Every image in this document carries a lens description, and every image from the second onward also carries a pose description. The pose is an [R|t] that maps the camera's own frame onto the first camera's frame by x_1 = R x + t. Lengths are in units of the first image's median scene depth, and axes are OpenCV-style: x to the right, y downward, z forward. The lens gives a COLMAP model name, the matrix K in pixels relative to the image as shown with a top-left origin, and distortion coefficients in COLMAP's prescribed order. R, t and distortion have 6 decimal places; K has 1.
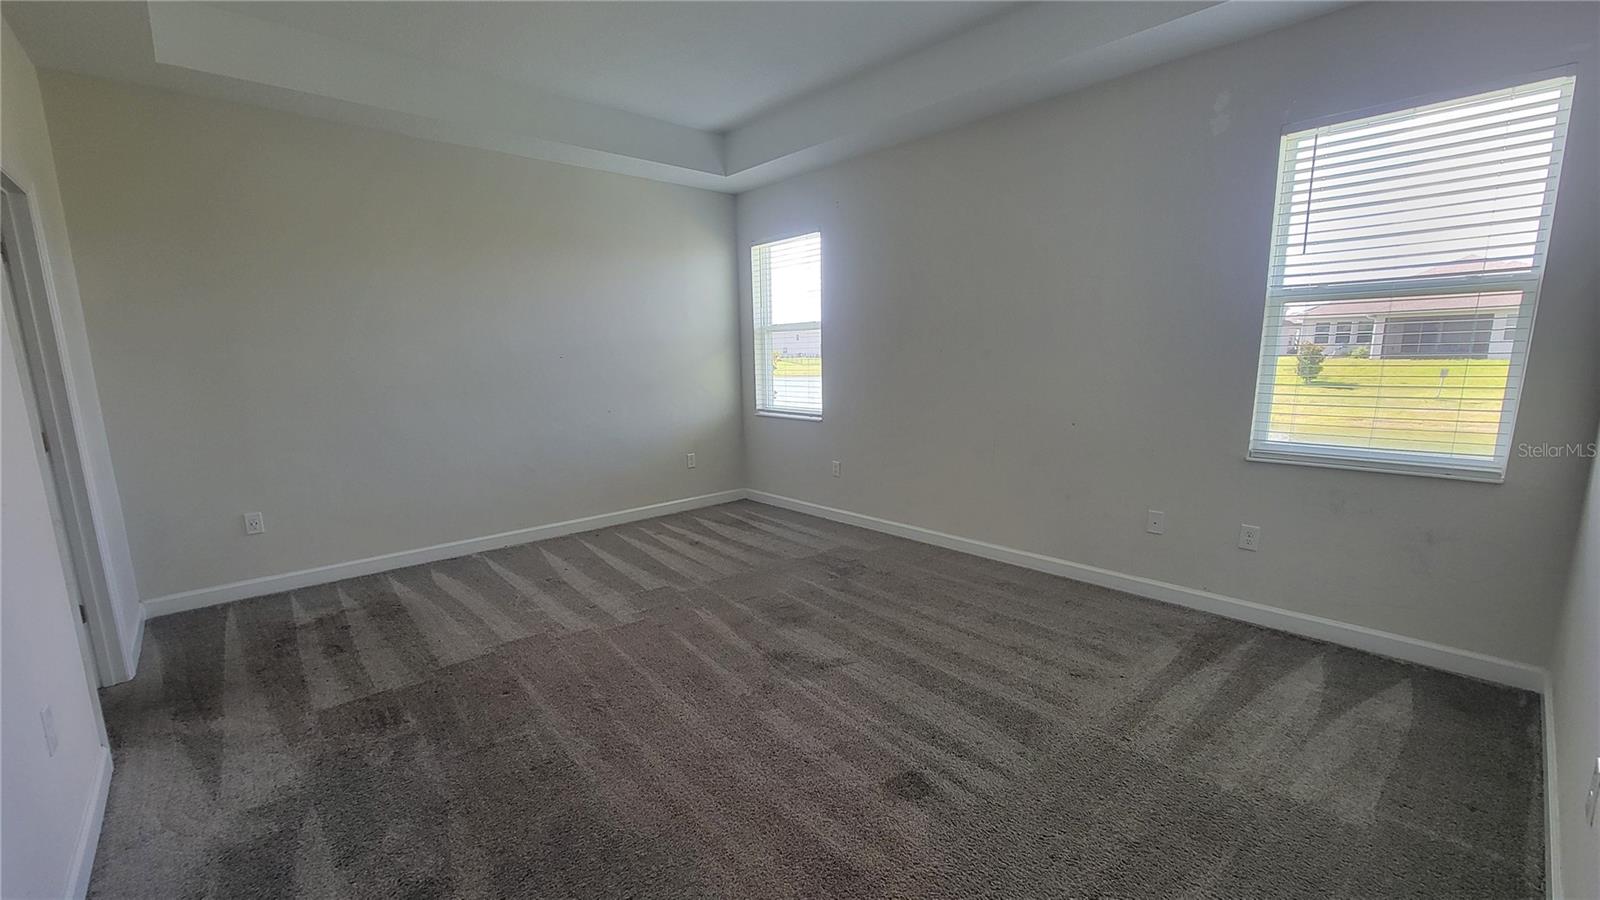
lens RADIAL K [[603.7, 0, 798.5], [0, 603.7, 450.0], [0, 0, 1]] dist [-0.000559, -0.000026]
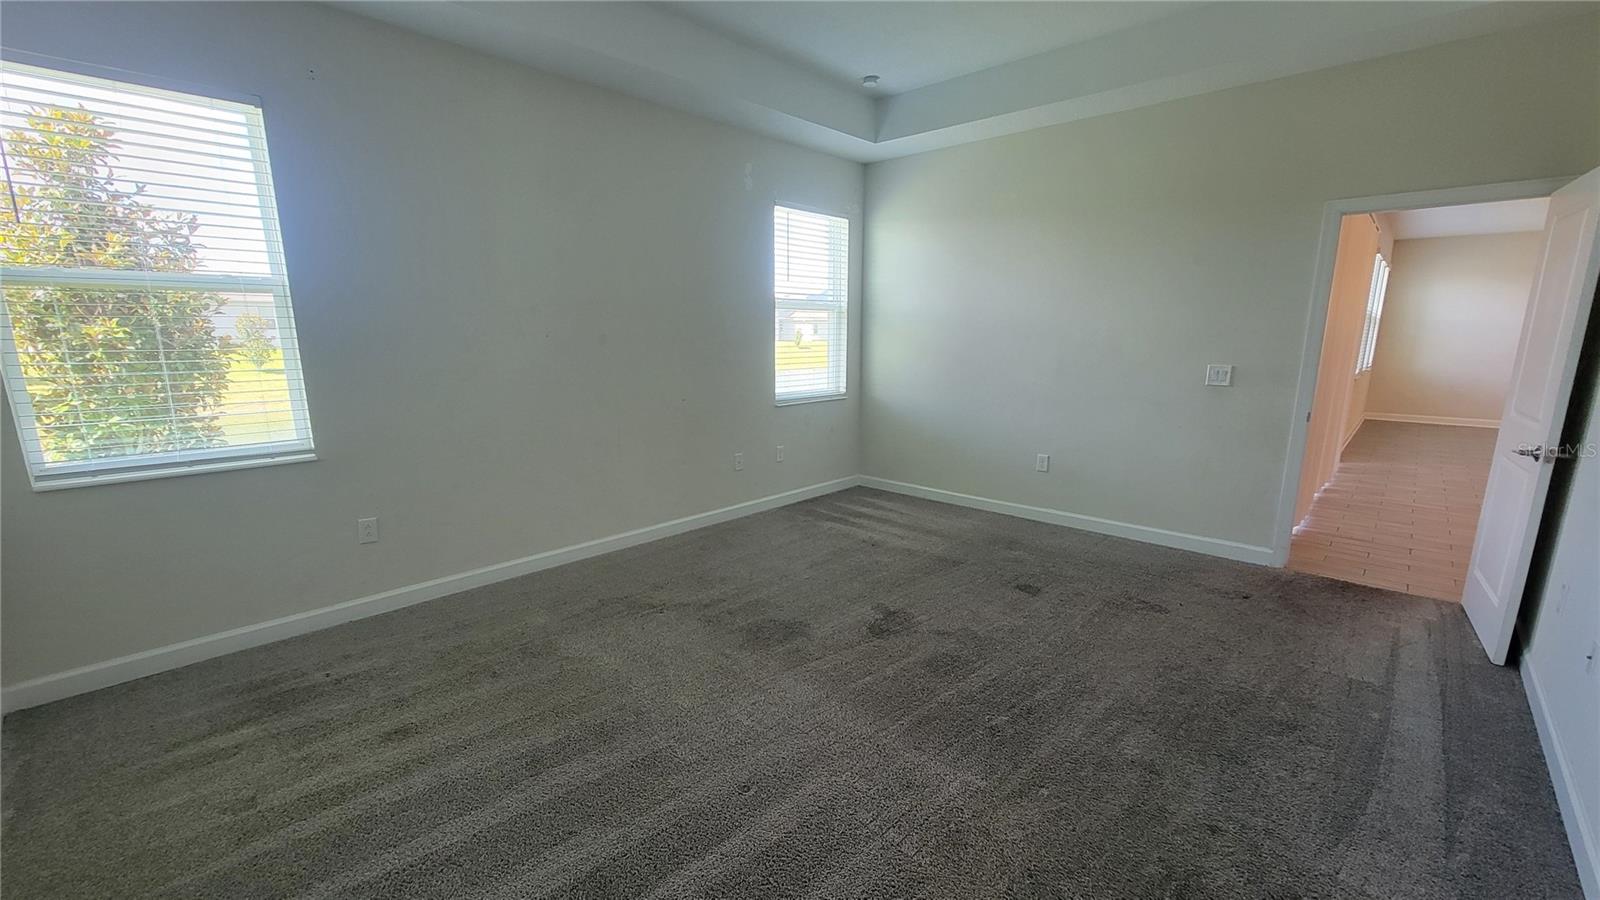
lens RADIAL K [[603.7, 0, 798.5], [0, 603.7, 450.0], [0, 0, 1]] dist [-0.000559, -0.000026]
pose [[0.013278, -0.180486, 0.983488, -0.934028], [0.159975, 0.971288, 0.176087, -0.155712], [-0.987032, 0.154996, 0.041770, 0.975683]]
